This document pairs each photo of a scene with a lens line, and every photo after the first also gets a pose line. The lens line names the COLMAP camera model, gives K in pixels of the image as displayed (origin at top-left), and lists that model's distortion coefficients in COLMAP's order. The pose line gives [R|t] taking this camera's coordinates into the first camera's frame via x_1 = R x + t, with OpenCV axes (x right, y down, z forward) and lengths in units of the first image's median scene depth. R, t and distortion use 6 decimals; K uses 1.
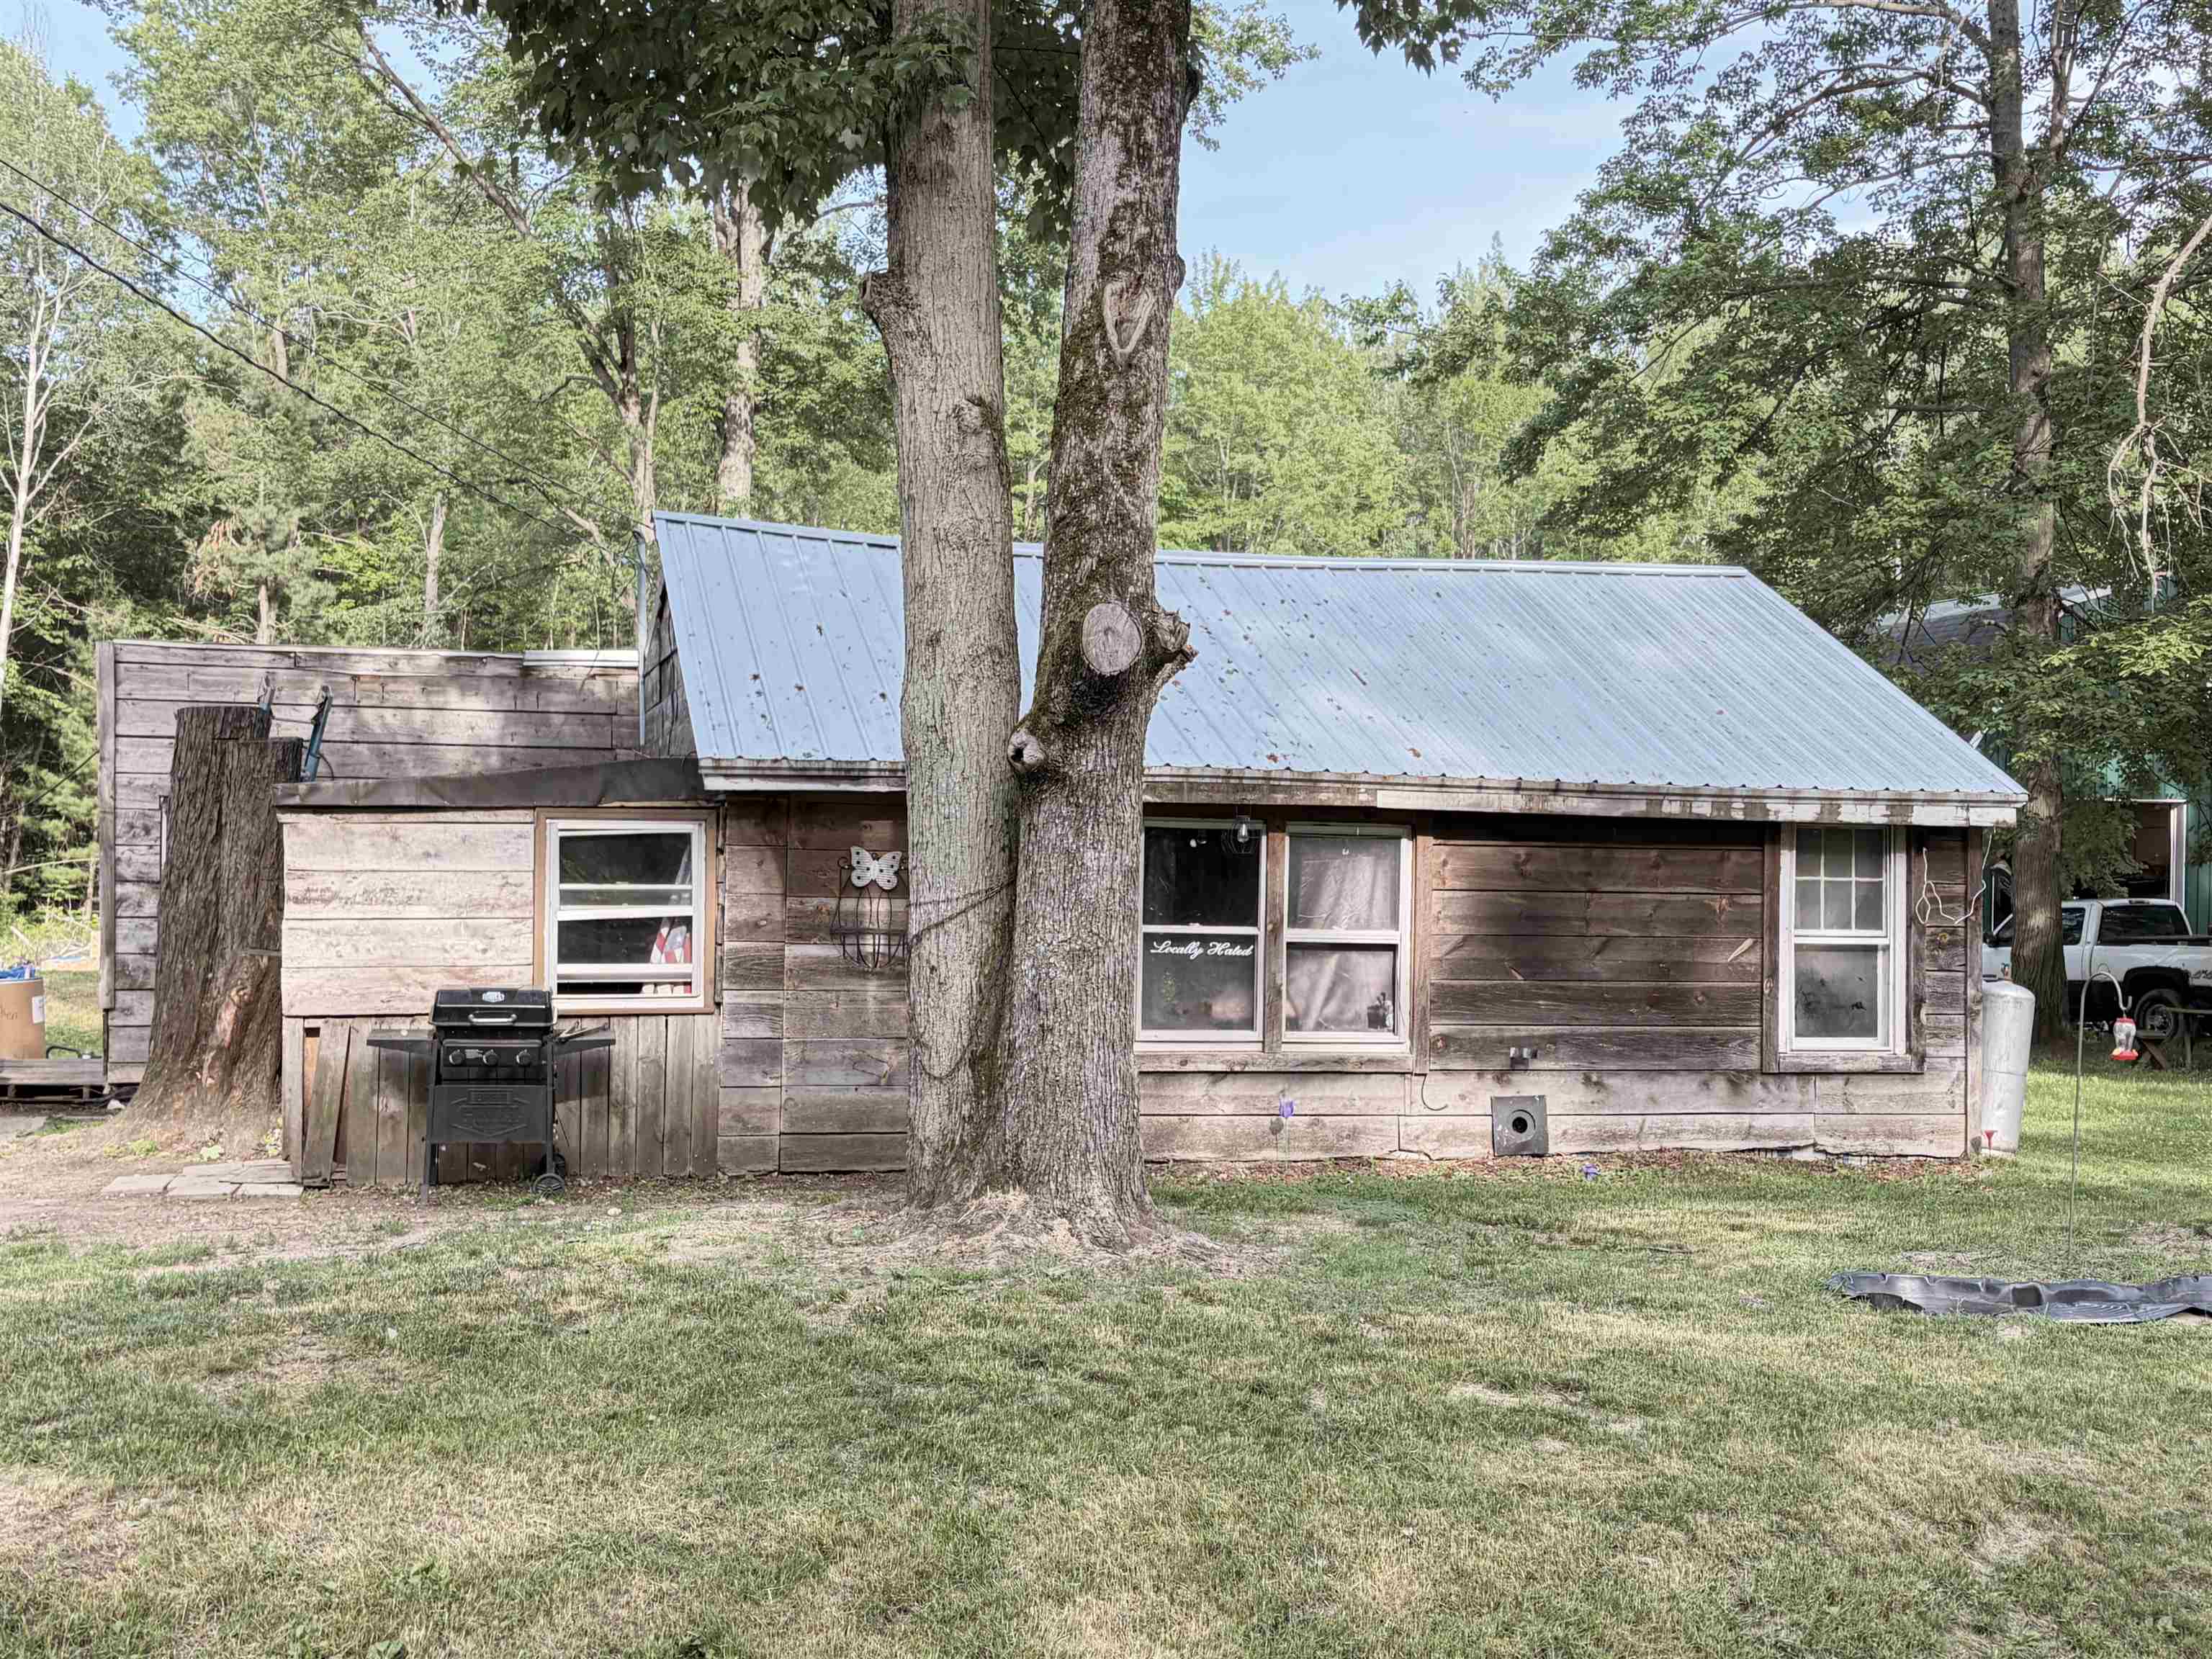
lens RADIAL K [[2541.8, 0, 1106.0], [0, 2541.8, 829.5], [0, 0, 1]] dist [0.203704, -0.746130]
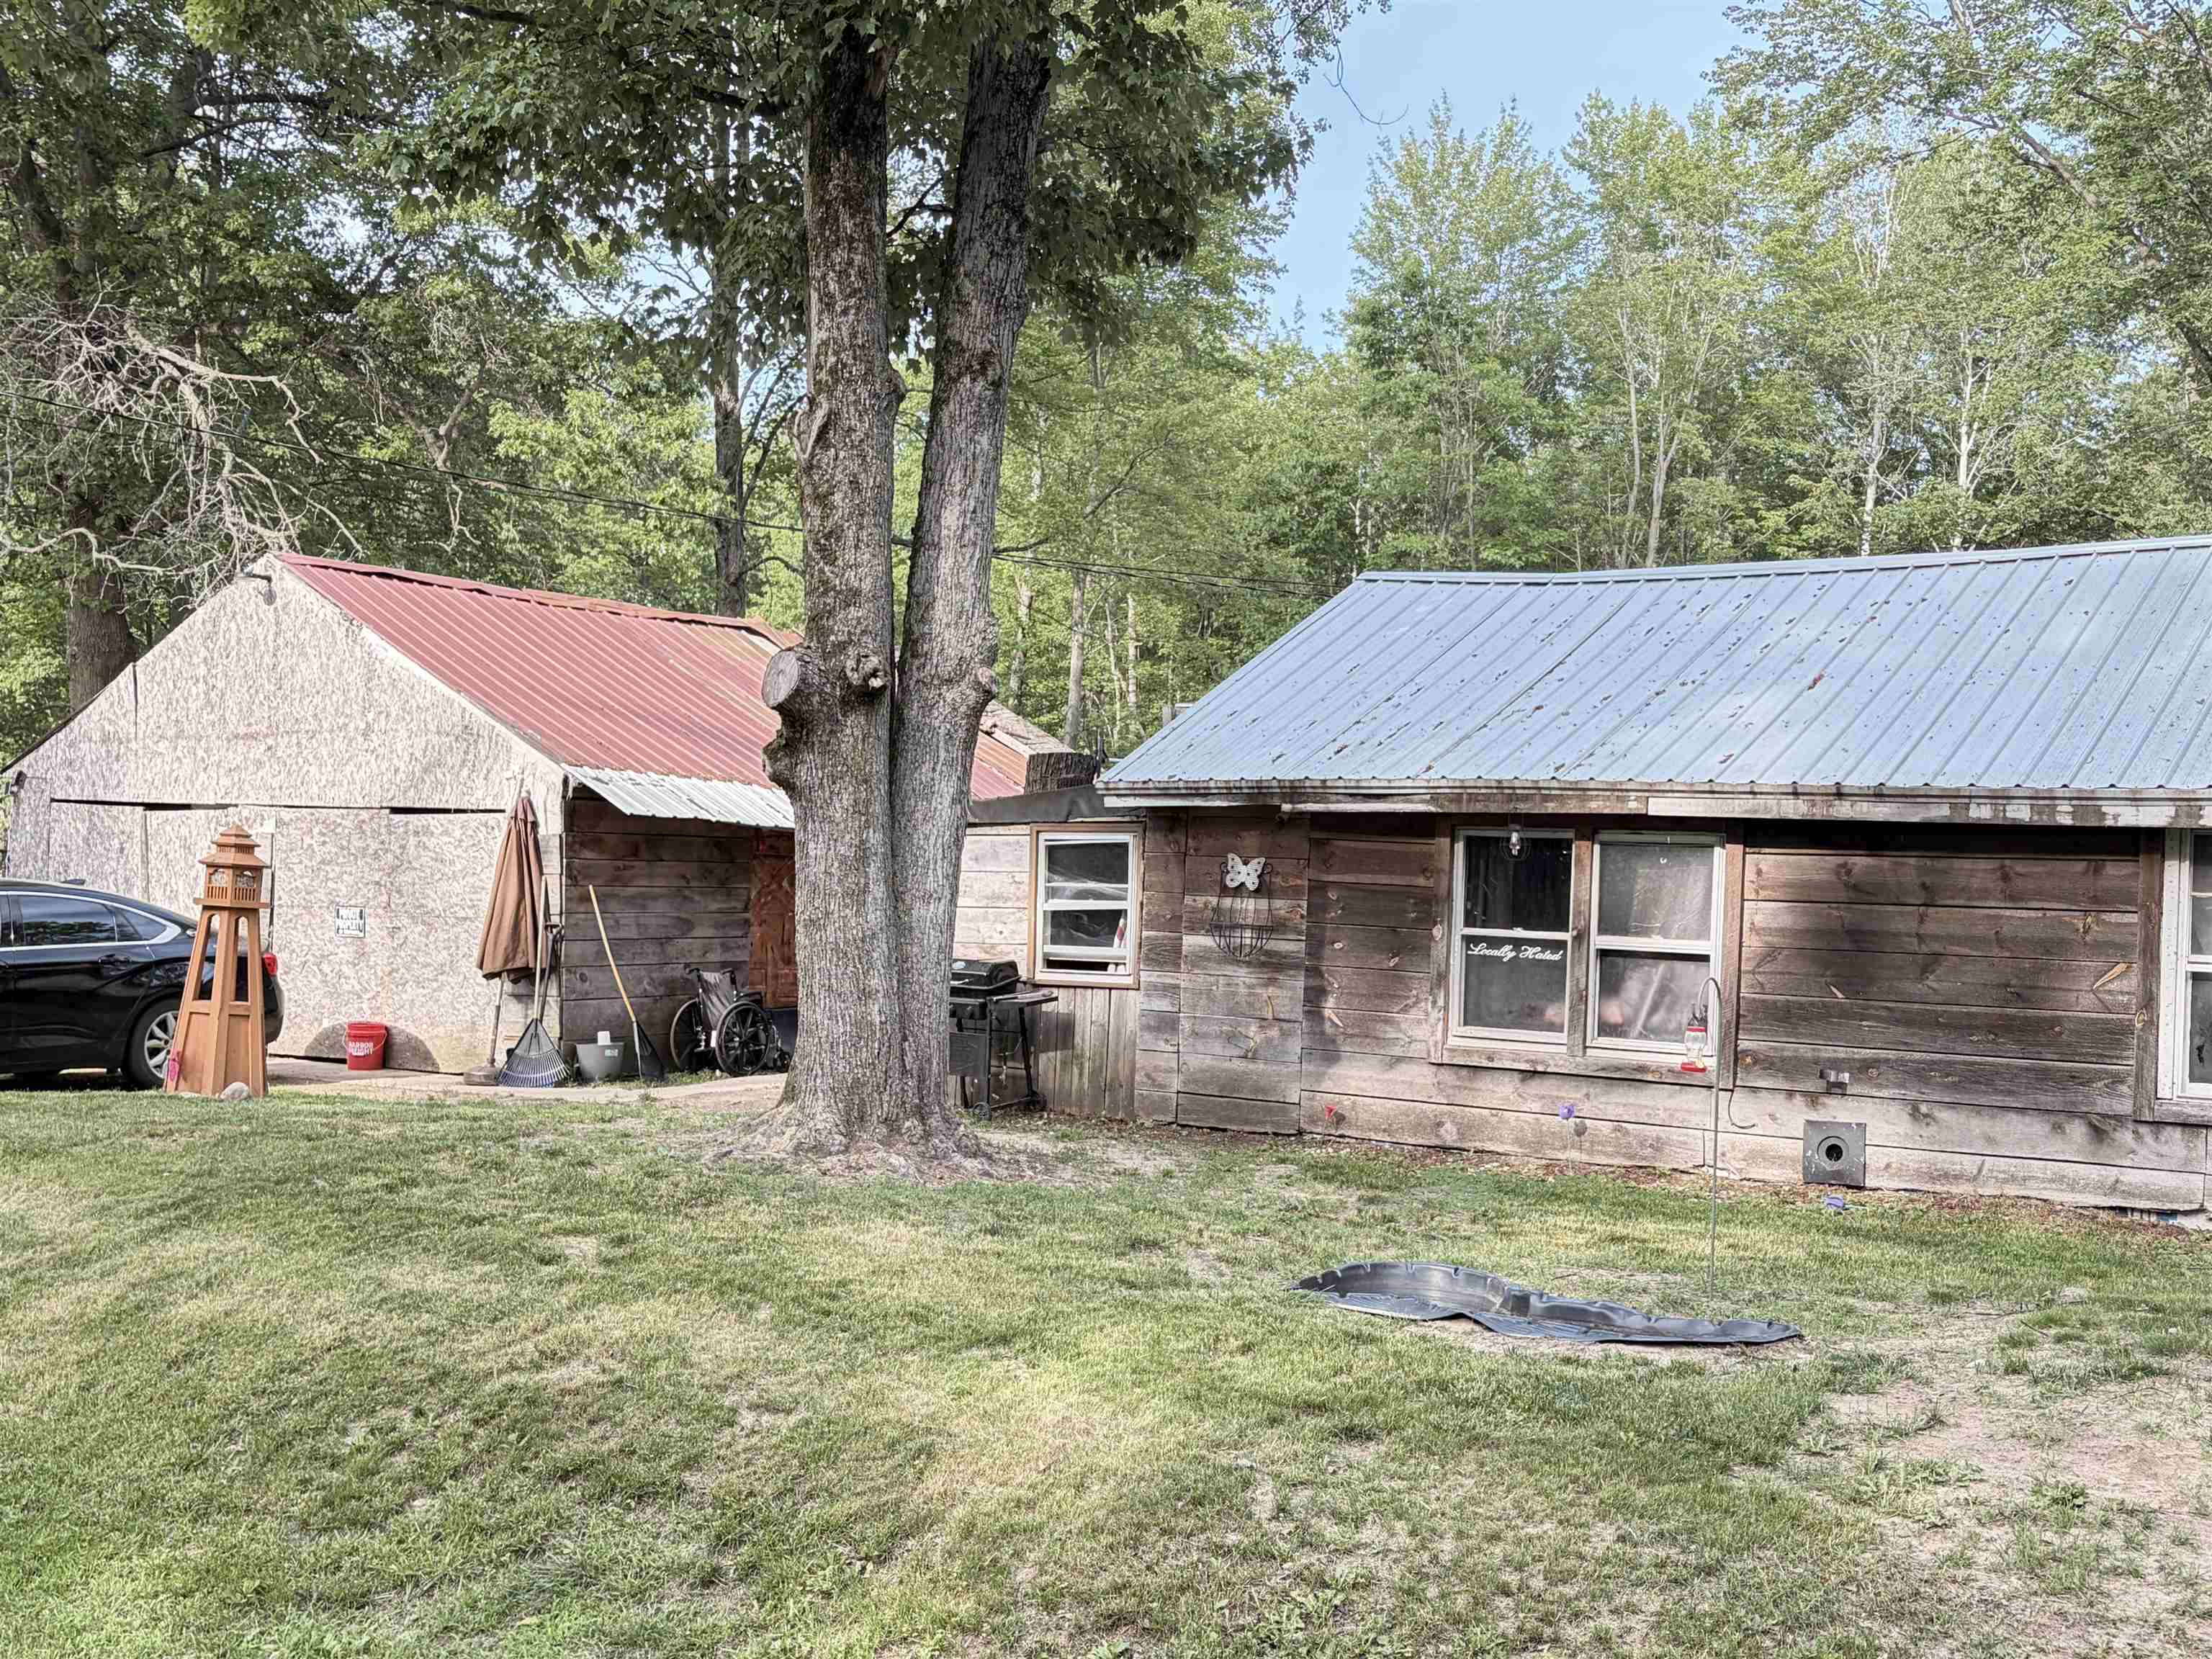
lens RADIAL K [[2541.8, 0, 1106.0], [0, 2541.8, 829.5], [0, 0, 1]] dist [0.203704, -0.746130]
pose [[0.637404, -0.009472, -0.770472, 0.735576], [-0.007178, 0.999808, -0.018230, 0.016626], [0.770497, 0.017150, 0.637213, 0.195767]]
